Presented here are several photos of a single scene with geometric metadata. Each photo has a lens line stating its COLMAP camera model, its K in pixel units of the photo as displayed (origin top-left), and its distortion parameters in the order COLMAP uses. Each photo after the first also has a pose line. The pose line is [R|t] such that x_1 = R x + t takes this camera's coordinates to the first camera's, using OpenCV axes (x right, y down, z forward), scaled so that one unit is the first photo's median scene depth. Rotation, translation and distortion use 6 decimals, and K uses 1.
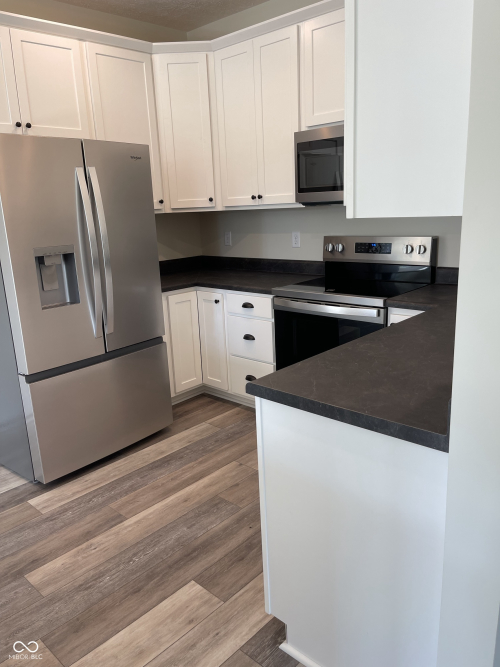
lens RADIAL K [[511.6, 0, 250.0], [0, 511.6, 333.5], [0, 0, 1]] dist [0.040903, -0.003709]
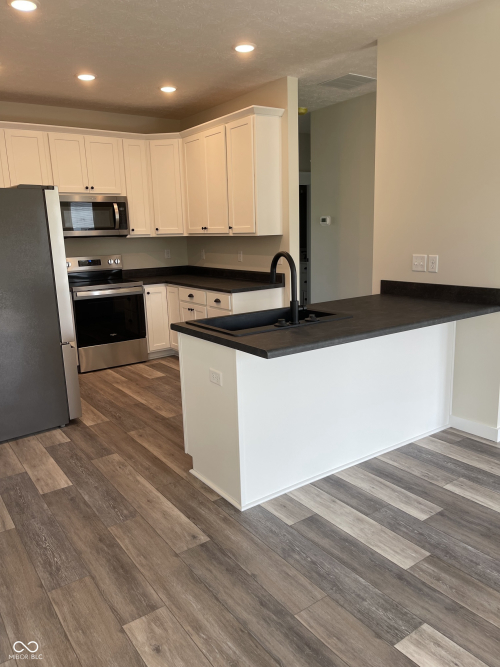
lens RADIAL K [[511.6, 0, 250.0], [0, 511.6, 333.5], [0, 0, 1]] dist [0.040903, -0.003709]
pose [[0.202247, -0.168836, 0.964671, -1.794189], [0.271571, 0.956066, 0.110394, 0.030959], [-0.940928, 0.239649, 0.239213, 0.140359]]
